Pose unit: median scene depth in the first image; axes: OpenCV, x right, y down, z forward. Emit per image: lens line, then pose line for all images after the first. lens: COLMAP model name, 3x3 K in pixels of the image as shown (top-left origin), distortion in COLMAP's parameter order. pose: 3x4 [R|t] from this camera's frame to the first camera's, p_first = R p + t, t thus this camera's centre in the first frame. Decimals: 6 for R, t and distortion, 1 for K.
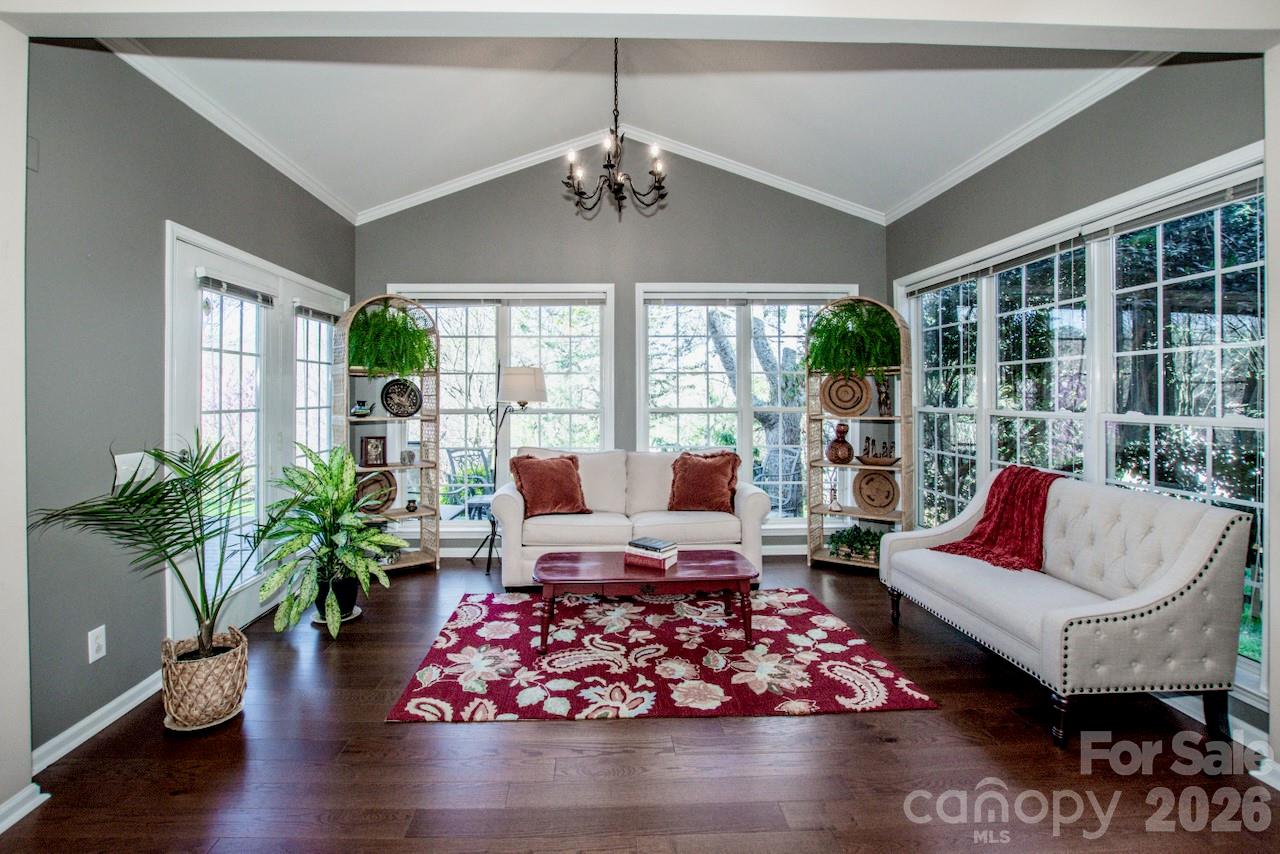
lens RADIAL K [[586.7, 0, 609.9], [0, 586.7, 397.0], [0, 0, 1]] dist [-0.025253, -0.000063]
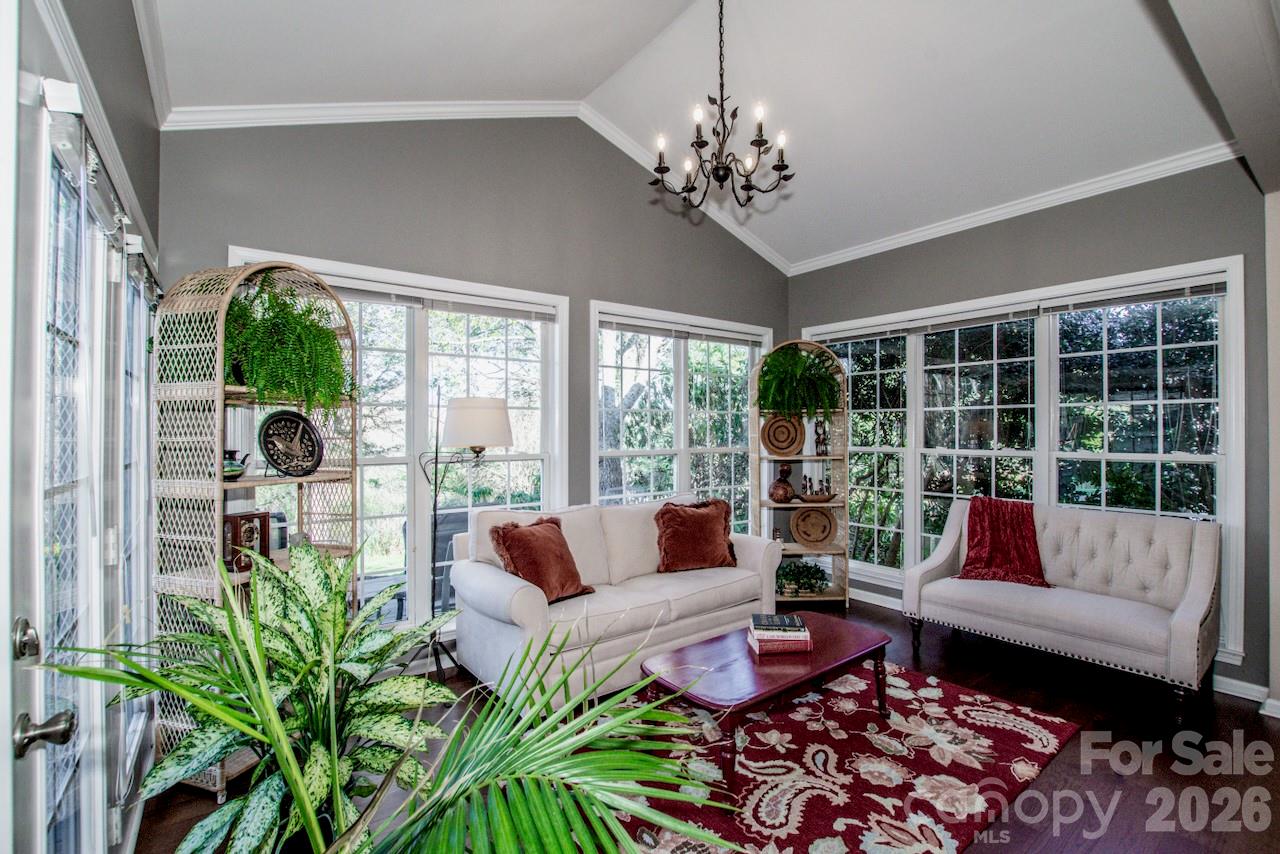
lens RADIAL K [[573.8, 0, 640.0], [0, 573.8, 427.0], [0, 0, 1]] dist [-0.019919, 0.000225]
pose [[0.816446, 0.003901, 0.577408, -0.474215], [0.002280, 0.999948, -0.009979, -0.010728], [-0.577417, 0.009464, 0.816395, 0.399867]]
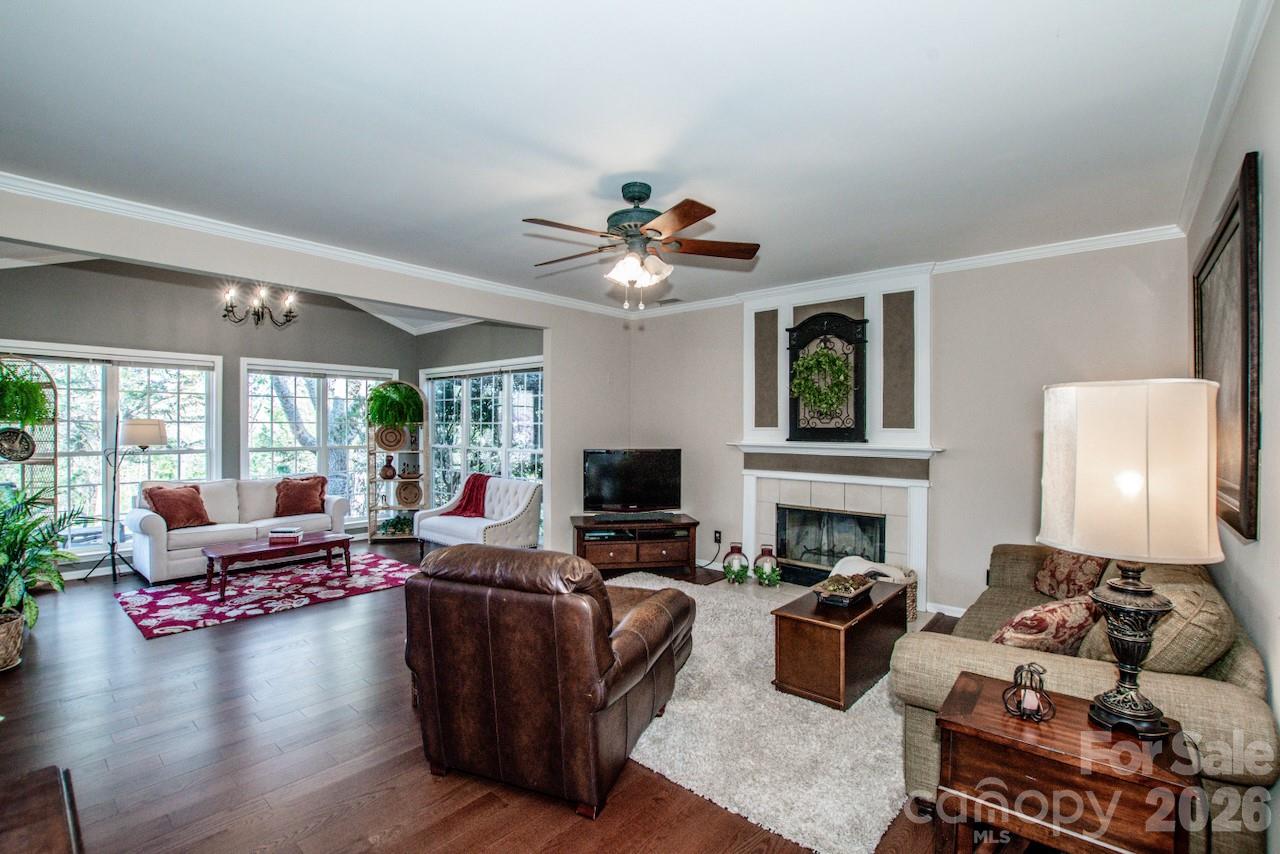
lens RADIAL K [[570.3, 0, 640.0], [0, 570.3, 427.0], [0, 0, 1]] dist [-0.050542, 0.014601]
pose [[0.666778, 0.004271, 0.745245, -0.397287], [-0.006486, 0.999979, 0.000072, -0.048712], [-0.745229, -0.004881, 0.666791, -0.738130]]
